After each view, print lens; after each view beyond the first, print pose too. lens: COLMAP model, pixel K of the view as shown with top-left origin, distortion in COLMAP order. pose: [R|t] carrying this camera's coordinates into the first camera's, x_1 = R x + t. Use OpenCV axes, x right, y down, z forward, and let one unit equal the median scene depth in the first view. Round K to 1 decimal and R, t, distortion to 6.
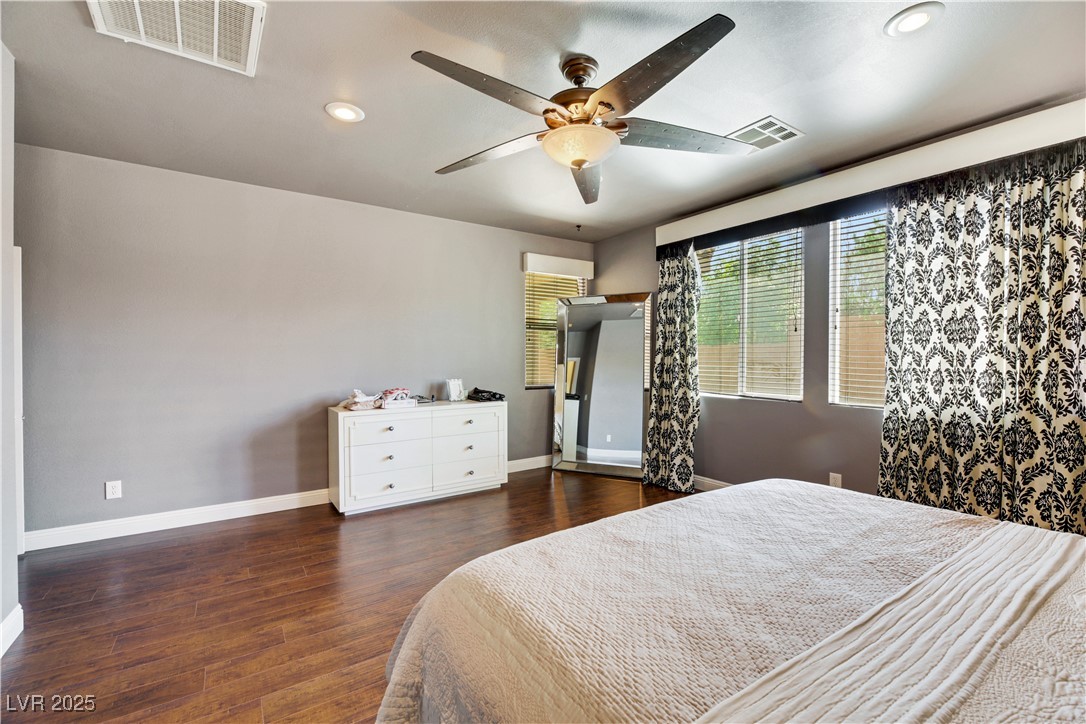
lens RADIAL K [[460.1, 0, 543.0], [0, 460.1, 362.0], [0, 0, 1]] dist [-0.000242, -0.000071]
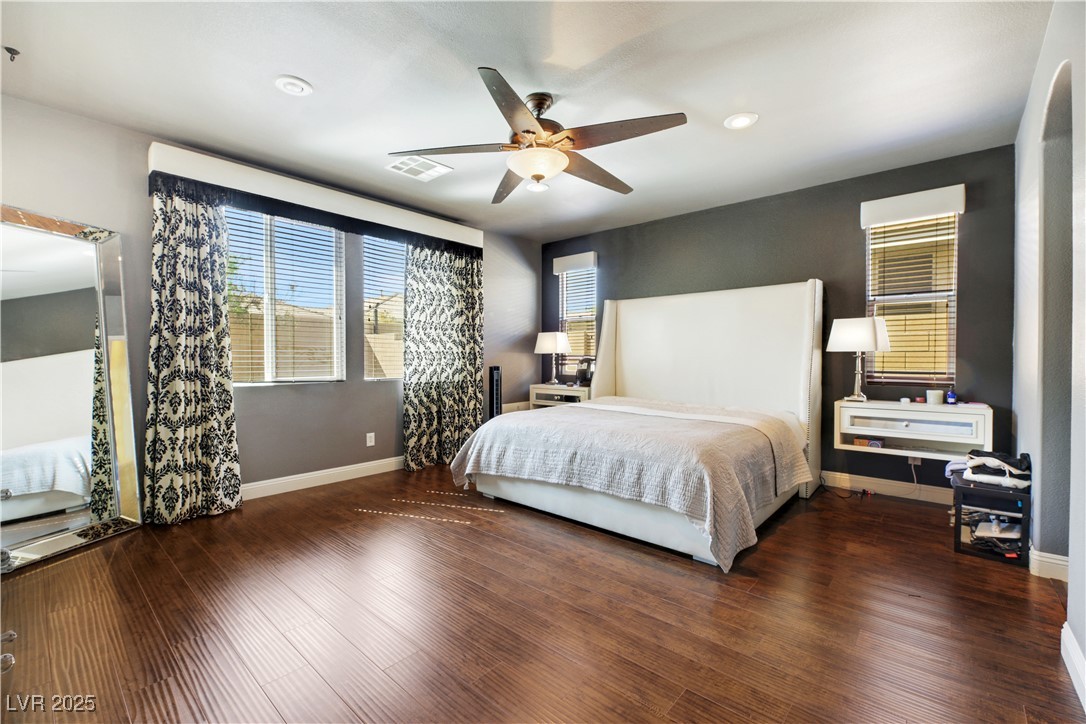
lens RADIAL K [[453.9, 0, 551.9], [0, 453.9, 361.7], [0, 0, 1]] dist [0.001251, 0.000095]
pose [[-0.229570, -0.010212, 0.973239, -0.588982], [0.006729, 0.999904, 0.012079, 0.024018], [-0.973269, 0.009322, -0.229479, 0.656017]]
